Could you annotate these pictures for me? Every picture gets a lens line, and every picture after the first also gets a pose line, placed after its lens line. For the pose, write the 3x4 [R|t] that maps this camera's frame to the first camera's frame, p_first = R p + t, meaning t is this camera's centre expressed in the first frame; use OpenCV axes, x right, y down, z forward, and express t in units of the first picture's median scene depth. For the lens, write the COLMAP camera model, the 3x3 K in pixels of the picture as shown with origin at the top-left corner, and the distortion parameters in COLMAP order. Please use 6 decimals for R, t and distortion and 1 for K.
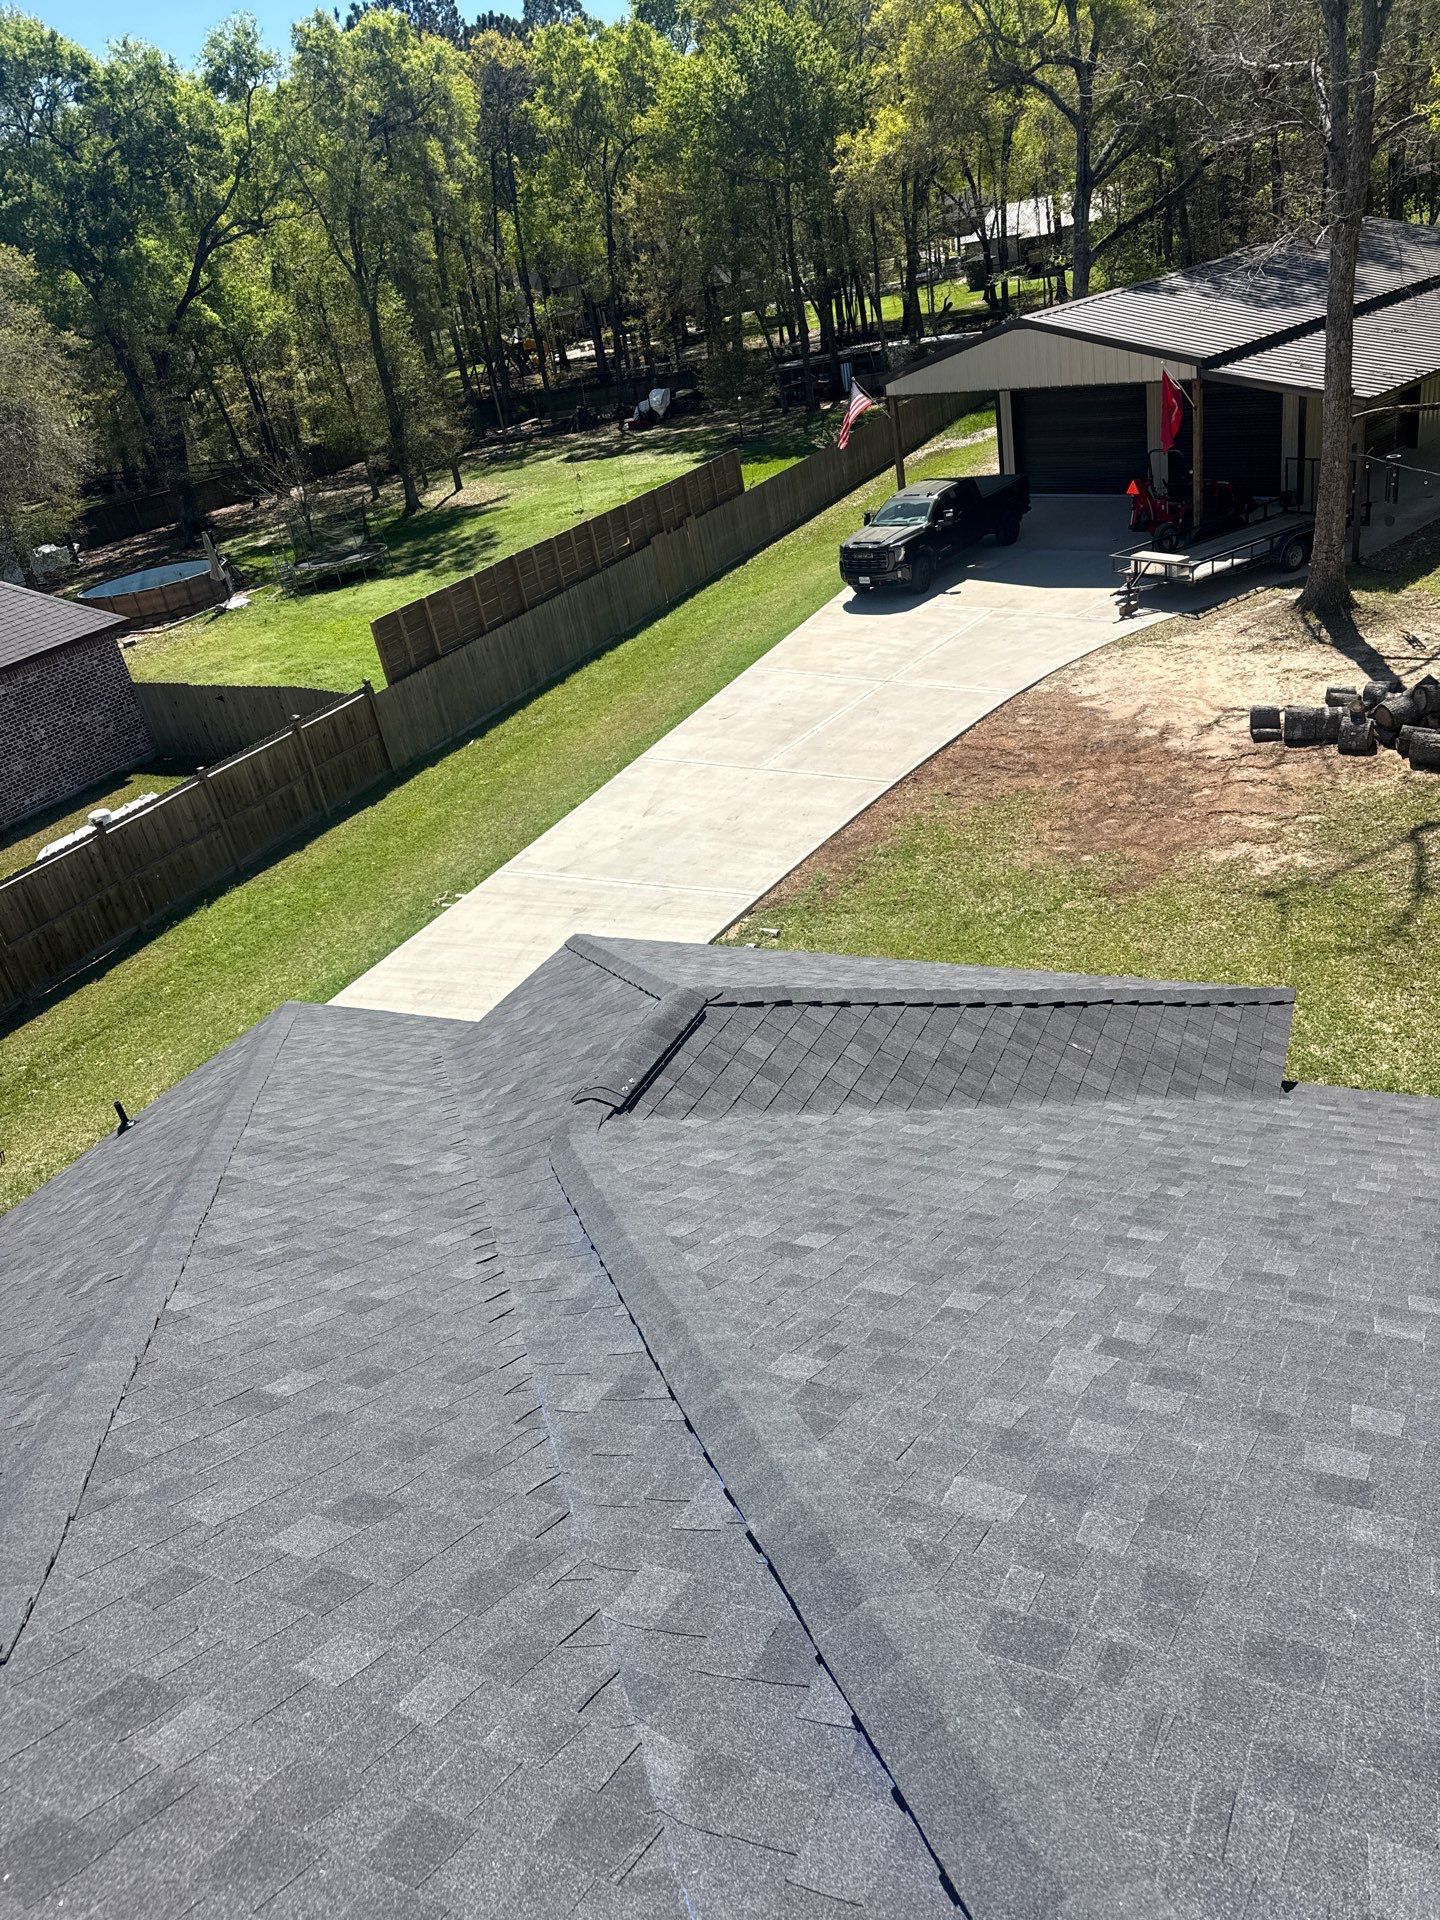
lens RADIAL K [[1342.2, 0, 722.2], [0, 1342.2, 963.0], [0, 0, 1]] dist [0.051323, -0.040945]
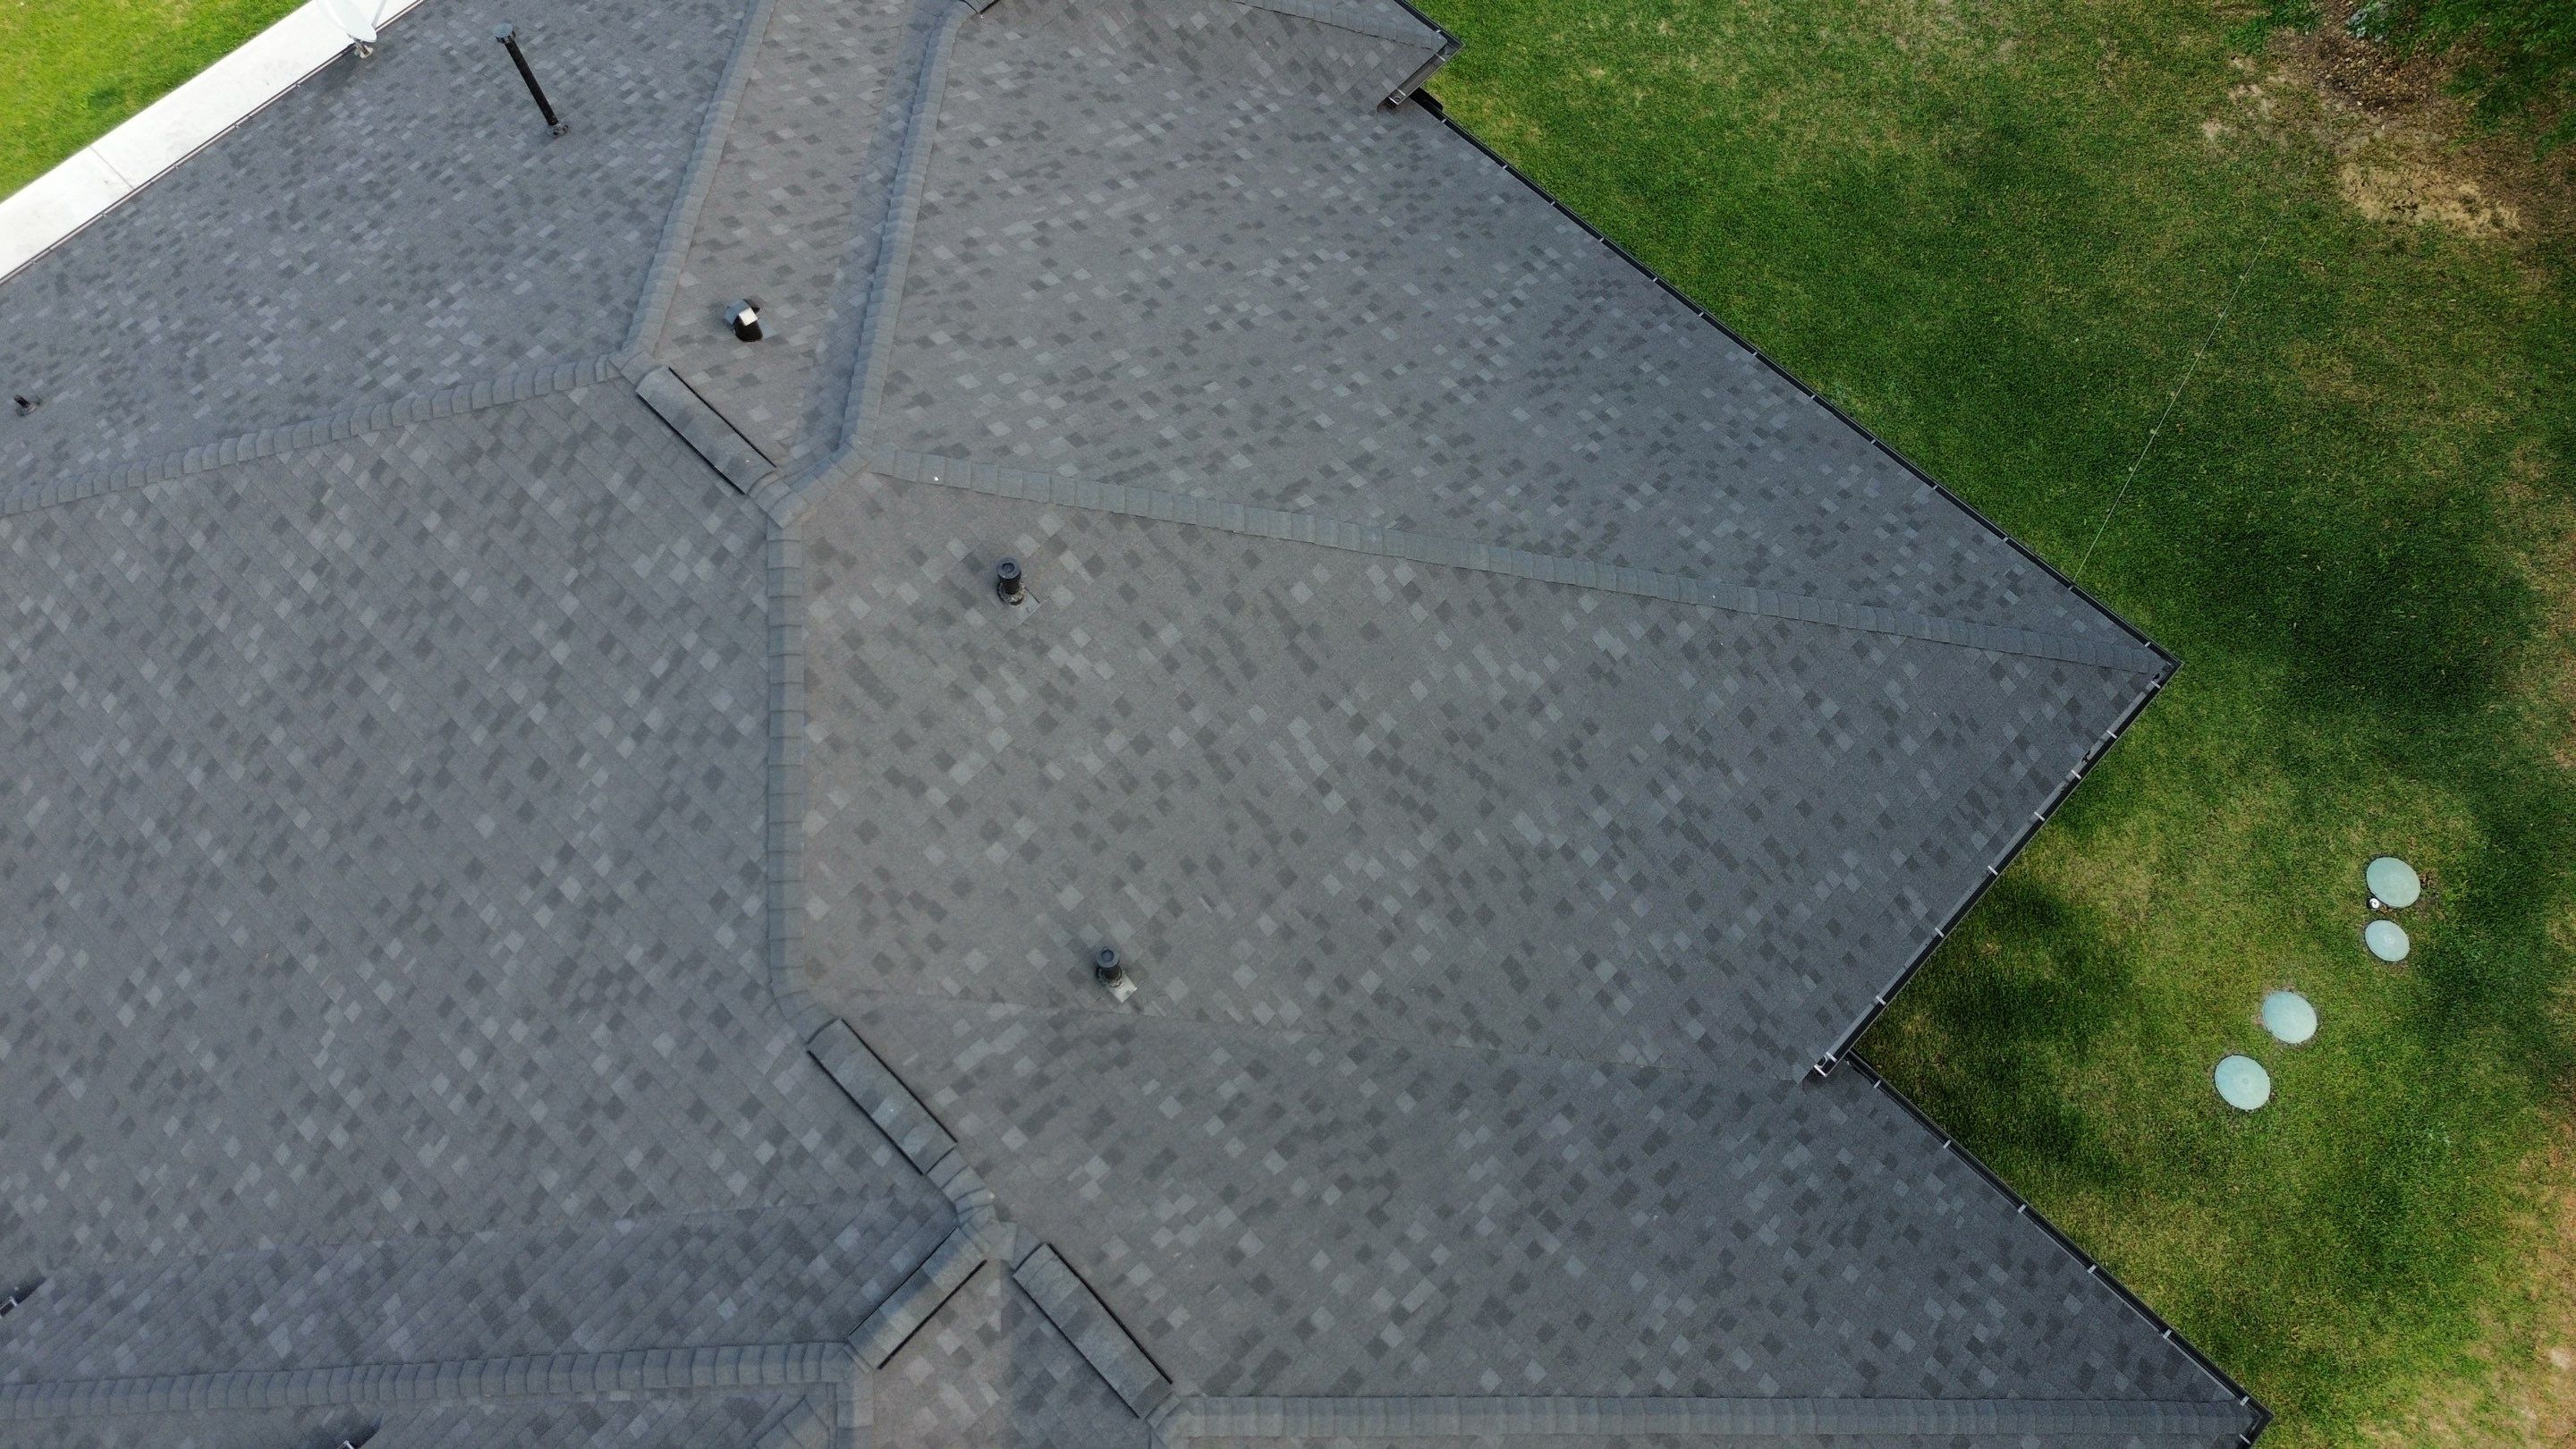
lens RADIAL K [[1819.7, 0, 1288.2], [0, 1819.7, 729.7], [0, 0, 1]] dist [0.065031, -0.062779]
pose [[0.934861, 0.353079, 0.037029, 0.167890], [-0.292936, 0.708256, 0.642309, -0.274453], [0.200559, -0.611317, 0.765551, -0.436966]]
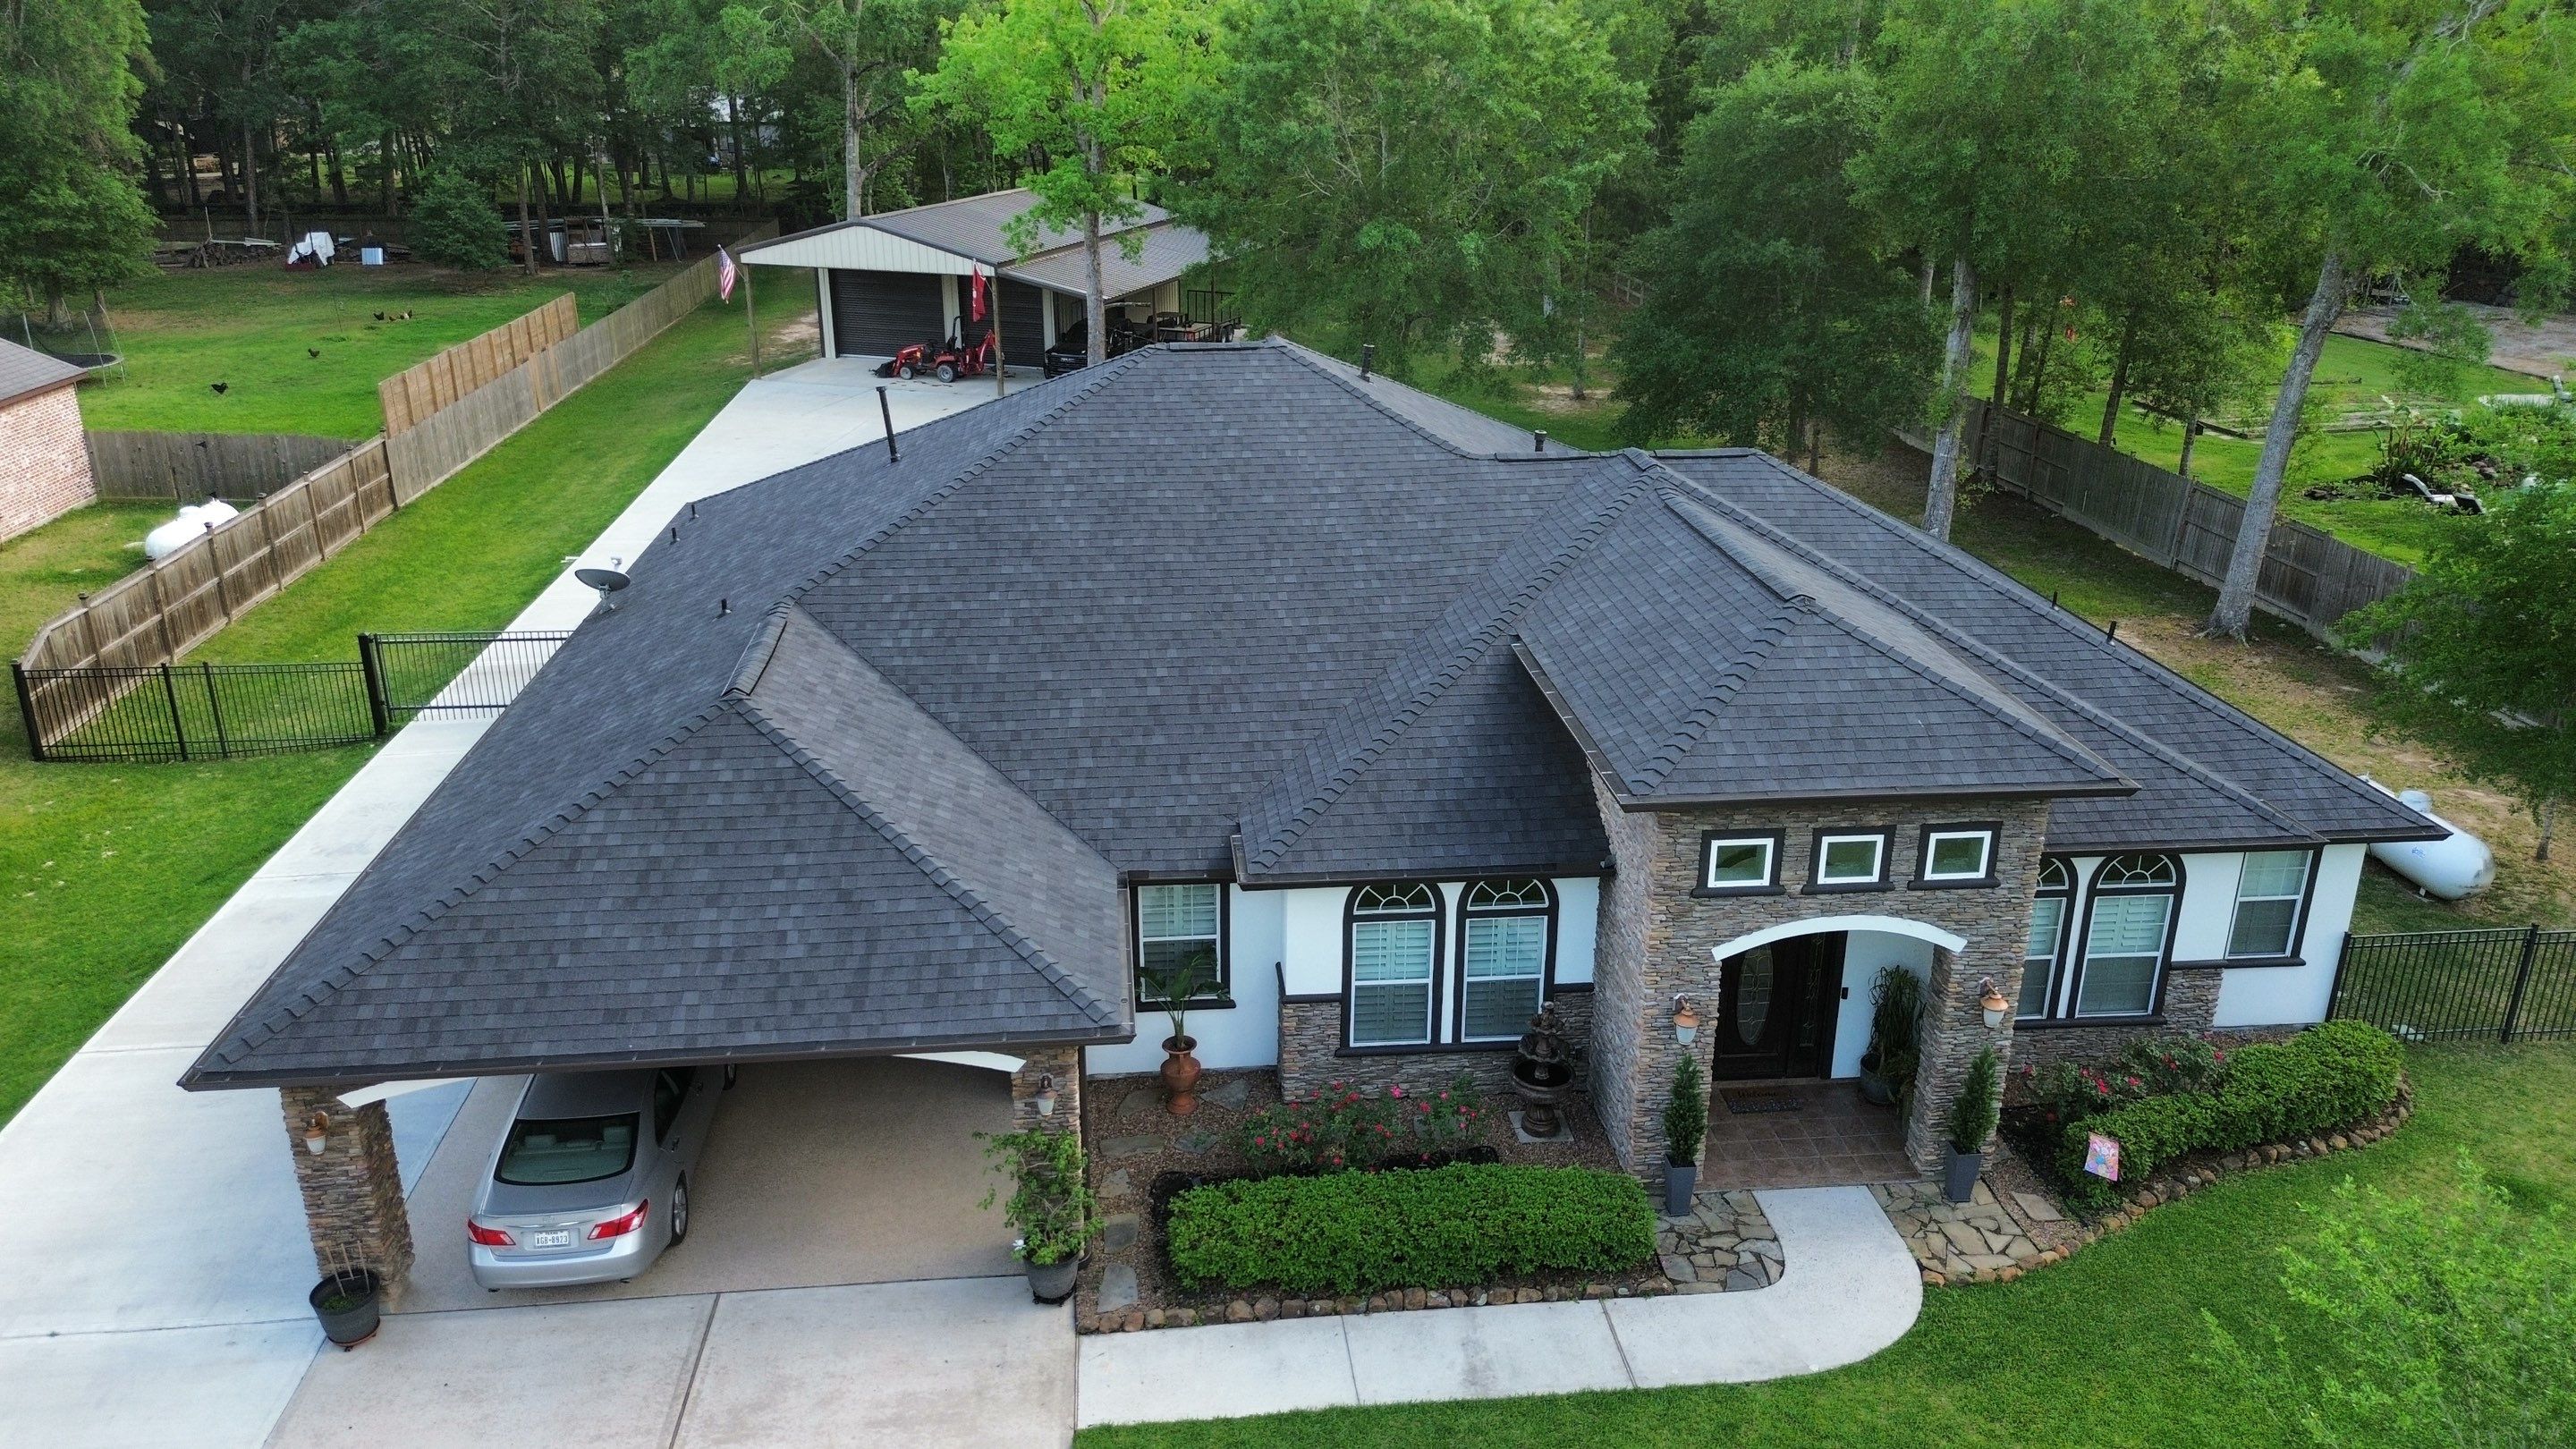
lens RADIAL K [[1819.7, 0, 1289.1], [0, 1819.7, 713.9], [0, 0, 1]] dist [0.065031, -0.062779]
pose [[0.841990, -0.016453, 0.539242, -0.543956], [0.117484, 0.981139, -0.153507, 0.440871], [-0.526546, 0.192603, 0.828042, -0.857766]]
